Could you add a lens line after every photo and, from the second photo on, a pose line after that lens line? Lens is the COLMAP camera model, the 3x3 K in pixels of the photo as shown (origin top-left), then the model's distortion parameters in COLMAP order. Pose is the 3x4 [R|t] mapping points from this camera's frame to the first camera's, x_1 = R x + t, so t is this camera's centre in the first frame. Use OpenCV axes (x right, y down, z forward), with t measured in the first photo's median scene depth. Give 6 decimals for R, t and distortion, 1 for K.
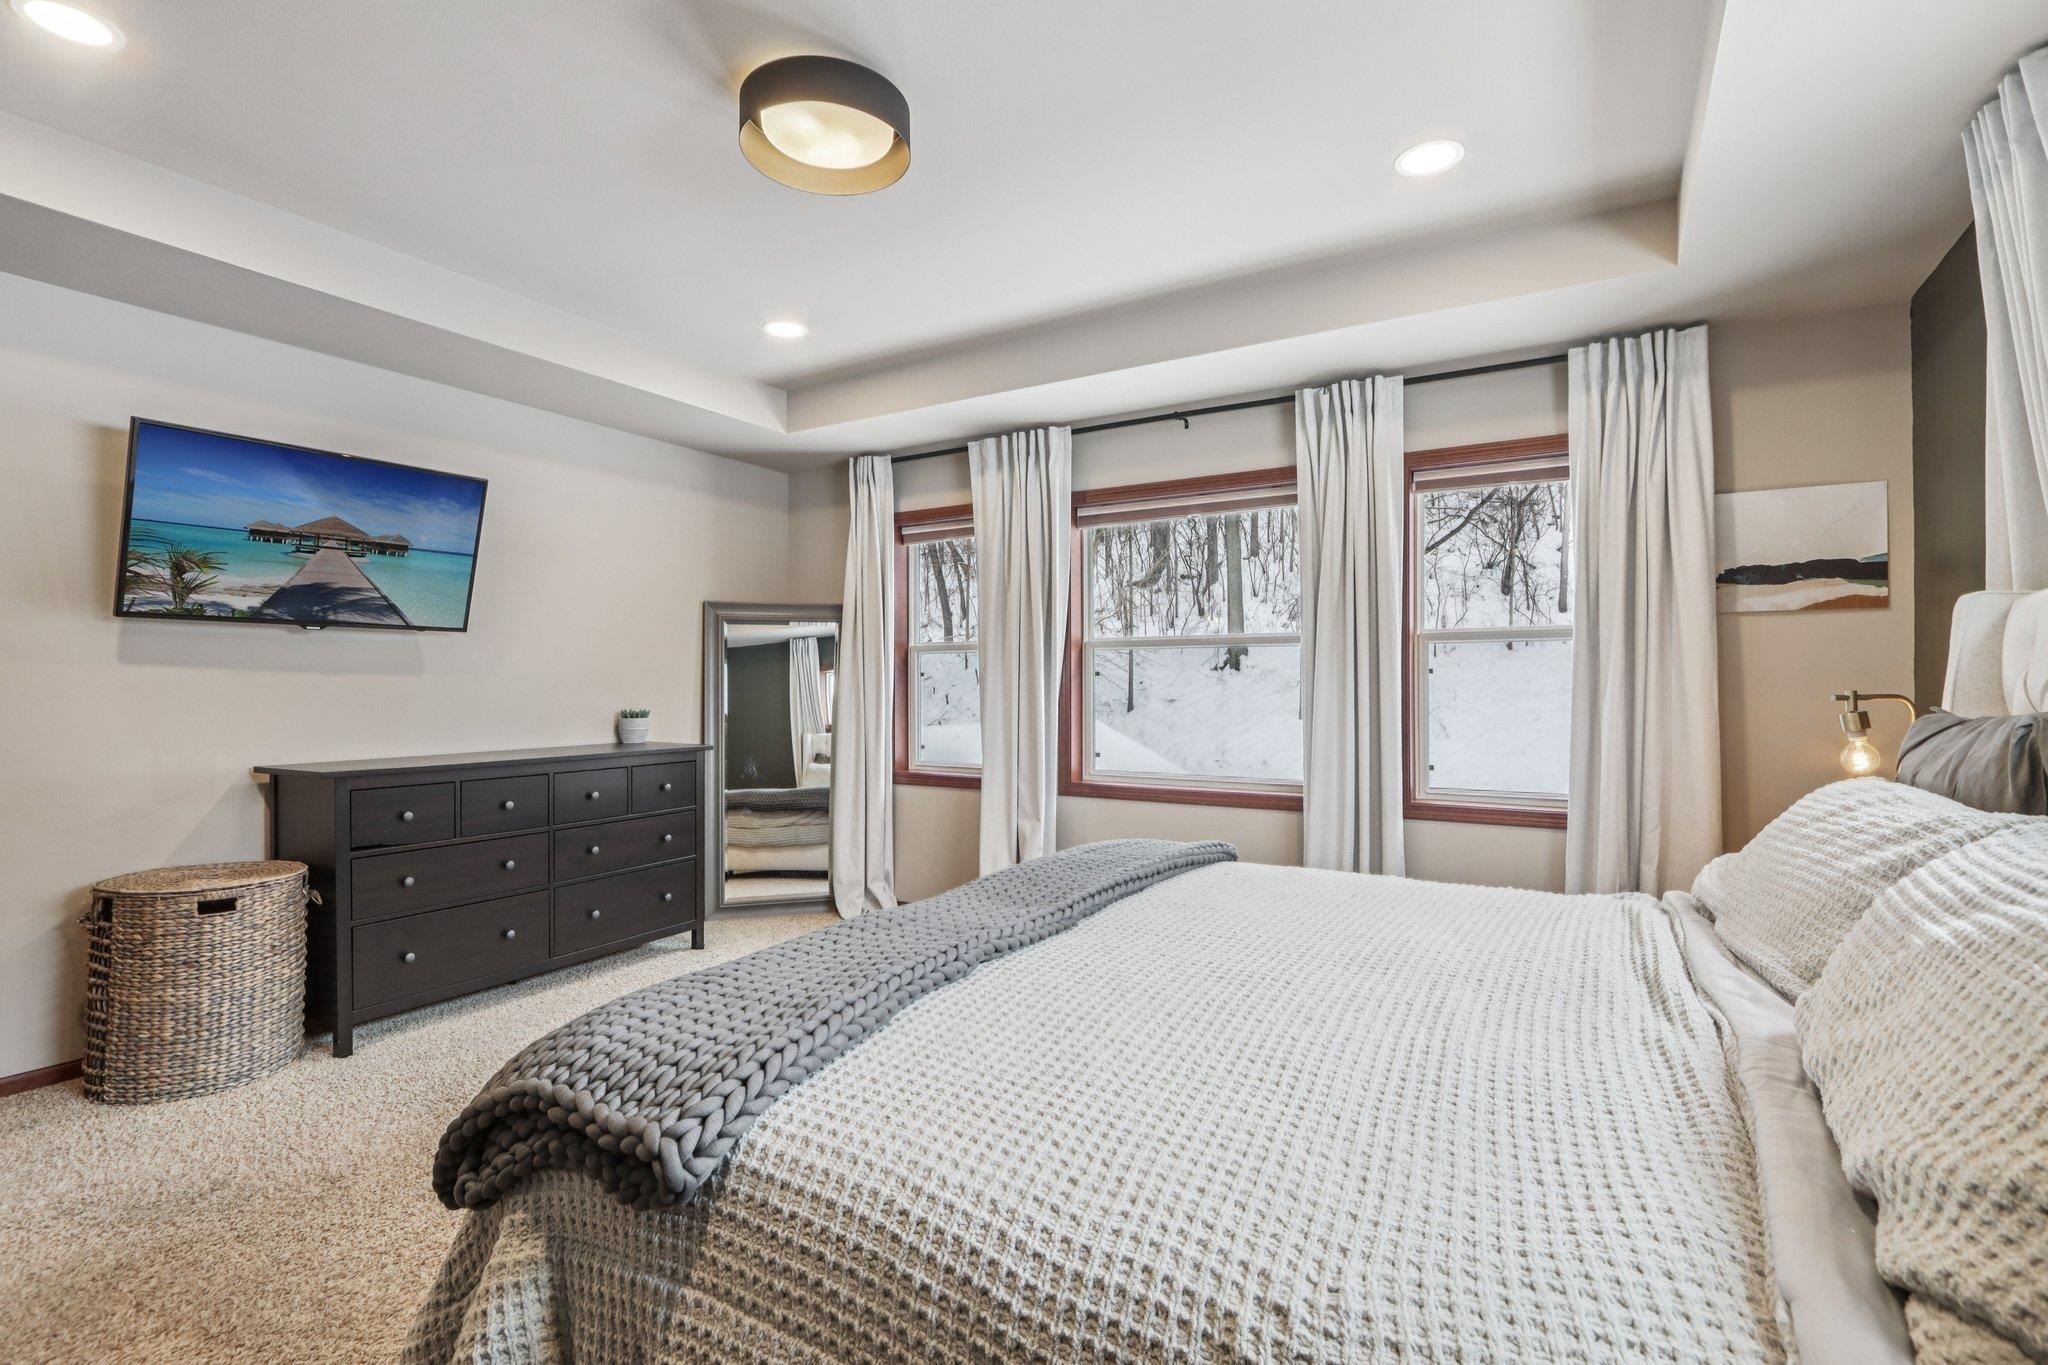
lens RADIAL K [[953.7, 0, 1020.9], [0, 953.7, 676.8], [0, 0, 1]] dist [-0.011812, -0.000085]
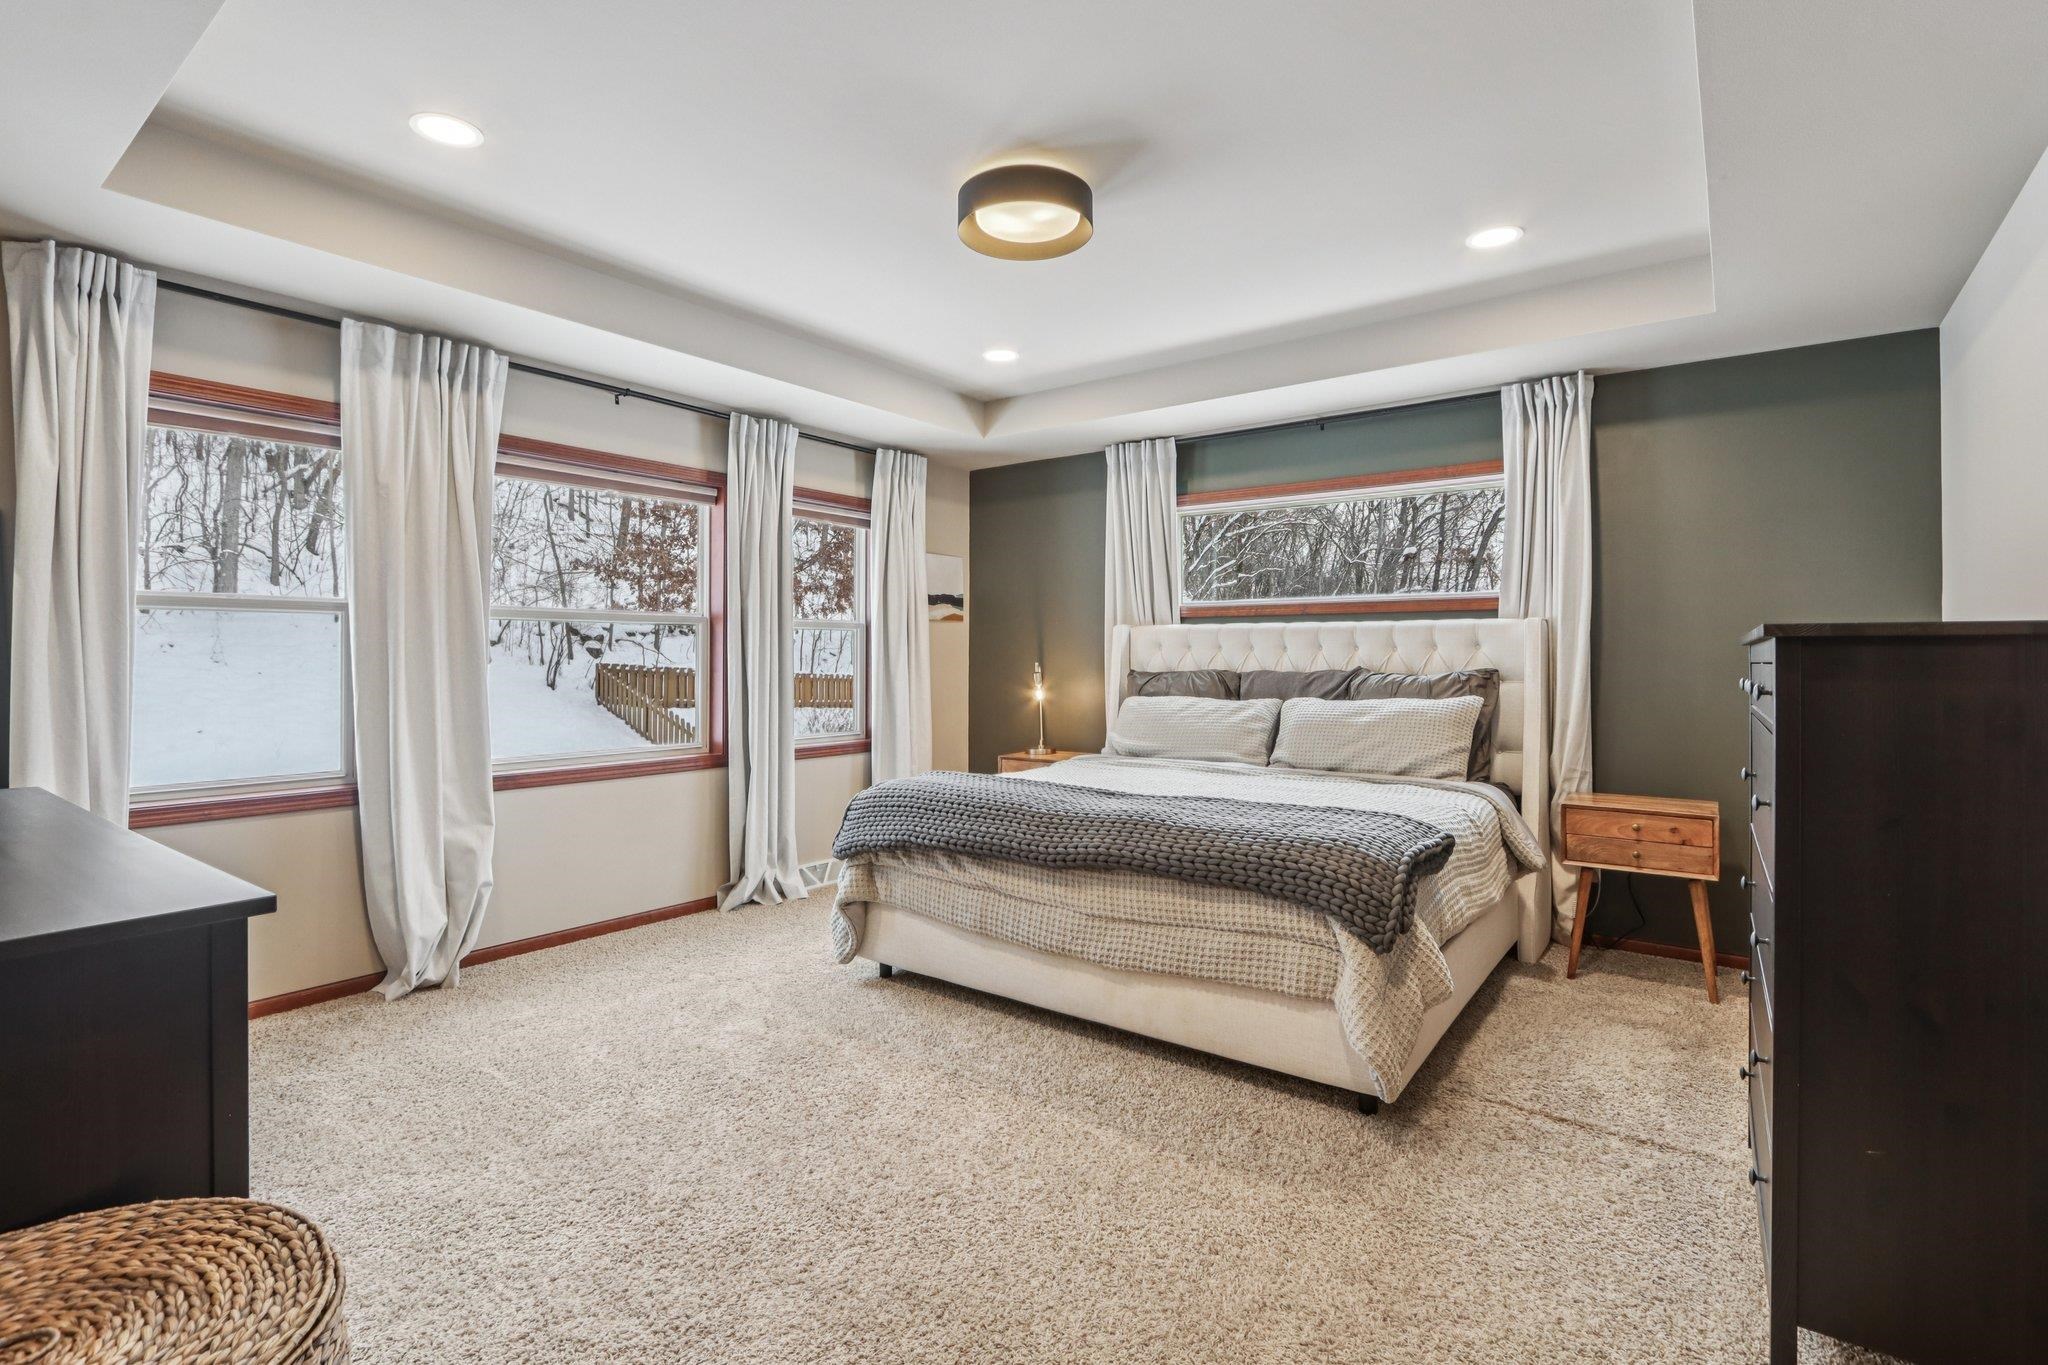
lens RADIAL K [[952.2, 0, 1018.6], [0, 952.2, 658.8], [0, 0, 1]] dist [-0.012614, 0.000405]
pose [[0.108864, -0.000343, 0.994057, -0.737688], [-0.008675, 0.999962, 0.001295, 0.001508], [-0.994019, -0.008765, 0.108857, 0.449351]]
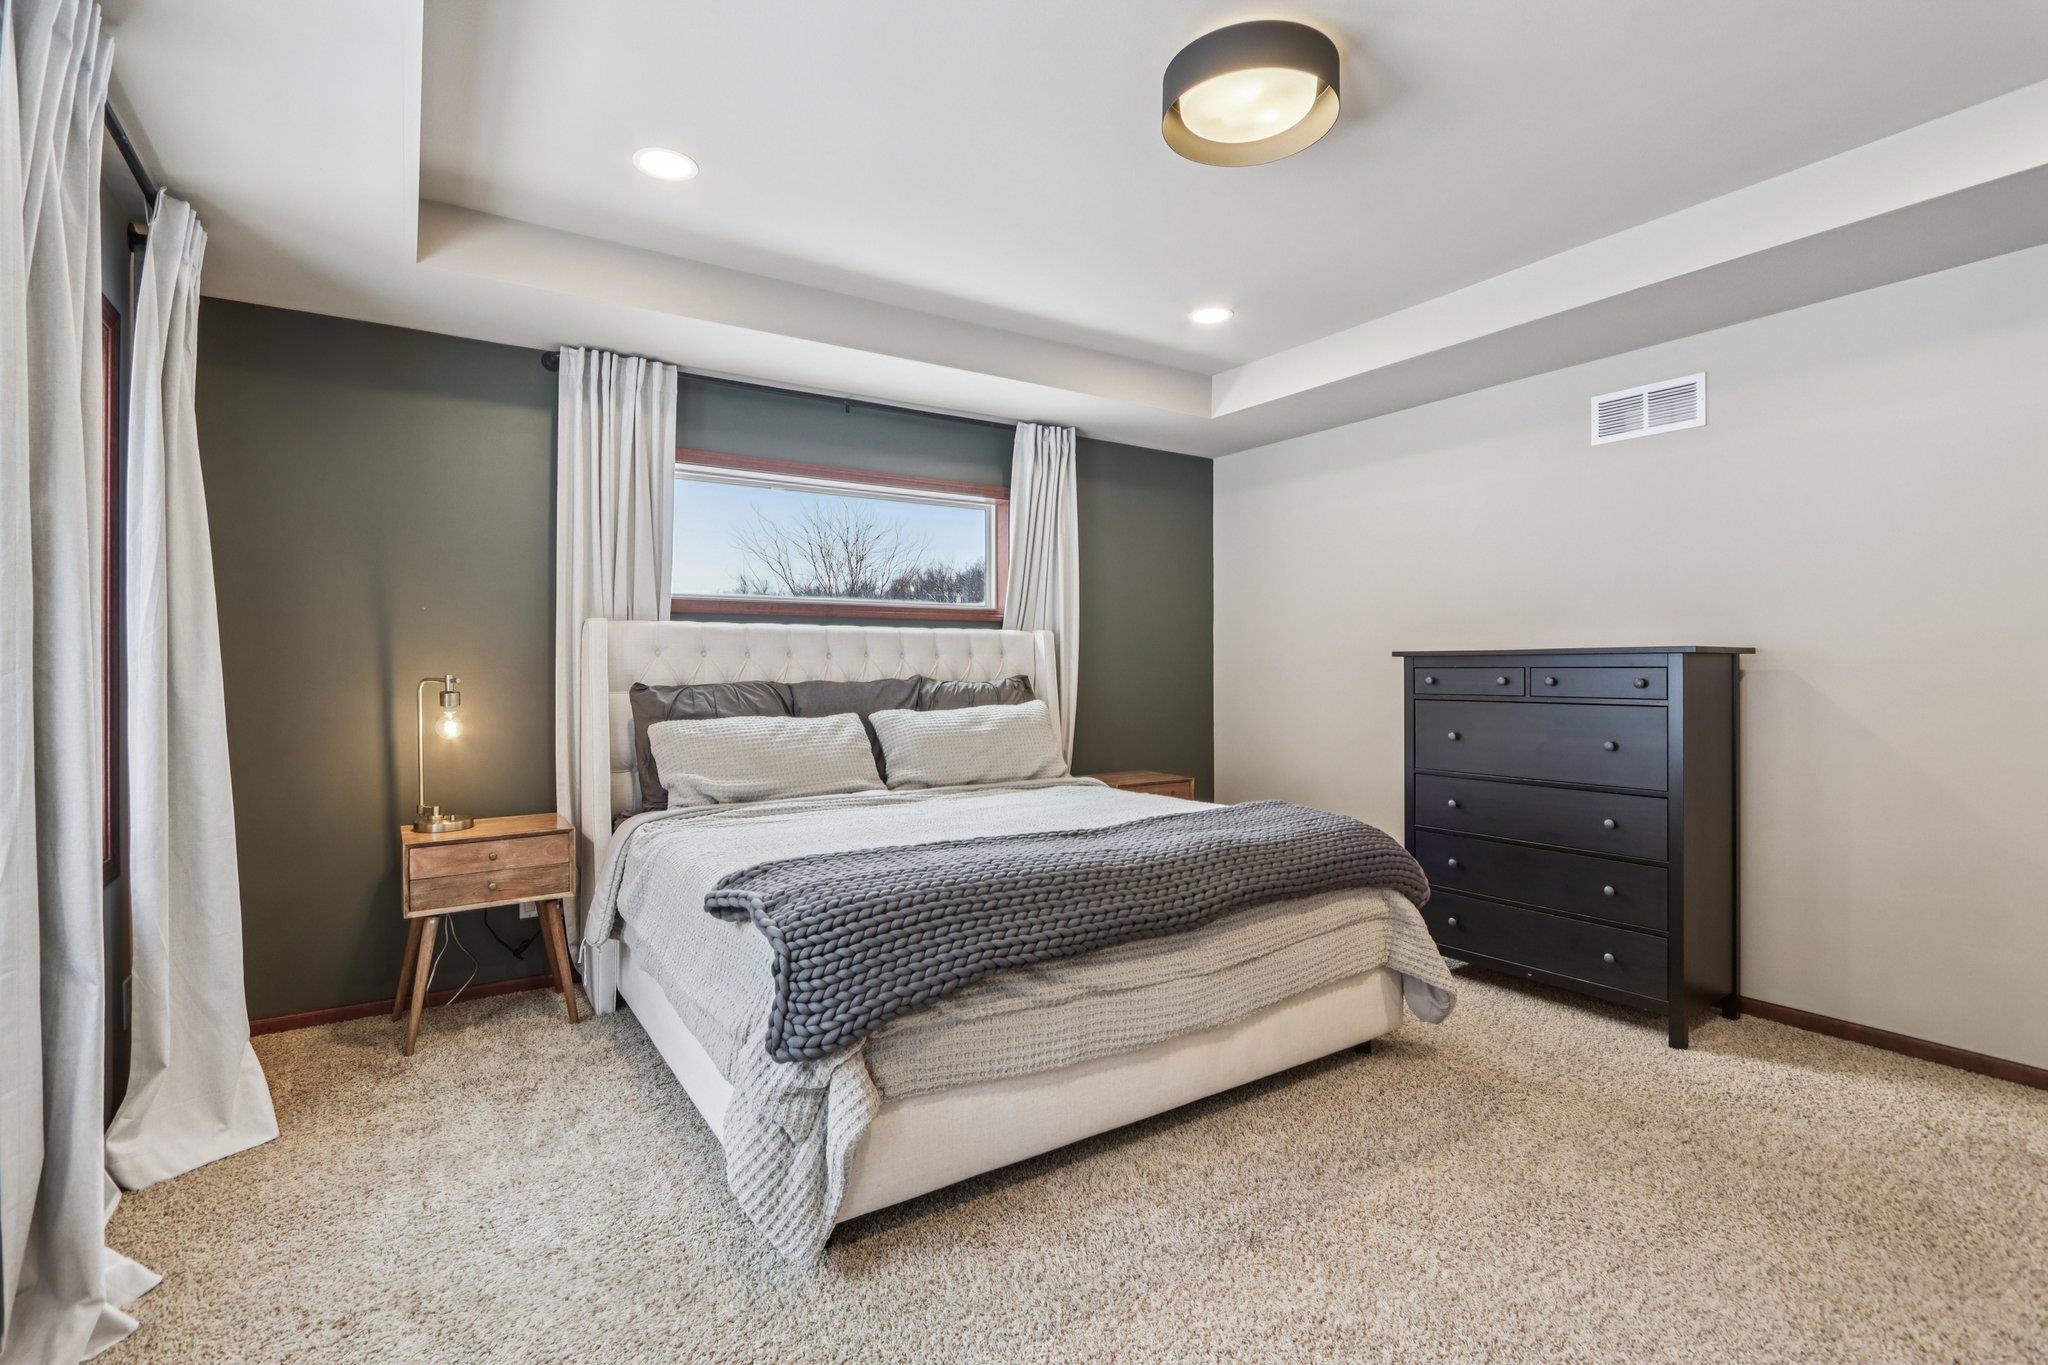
lens RADIAL K [[959.0, 0, 989.7], [0, 959.0, 678.3], [0, 0, 1]] dist [-0.012815, 0.001168]
pose [[-0.897235, -0.003789, 0.441538, -0.197741], [-0.001012, 0.999978, 0.006524, 0.005008], [-0.441553, 0.005407, -0.897219, 1.034475]]
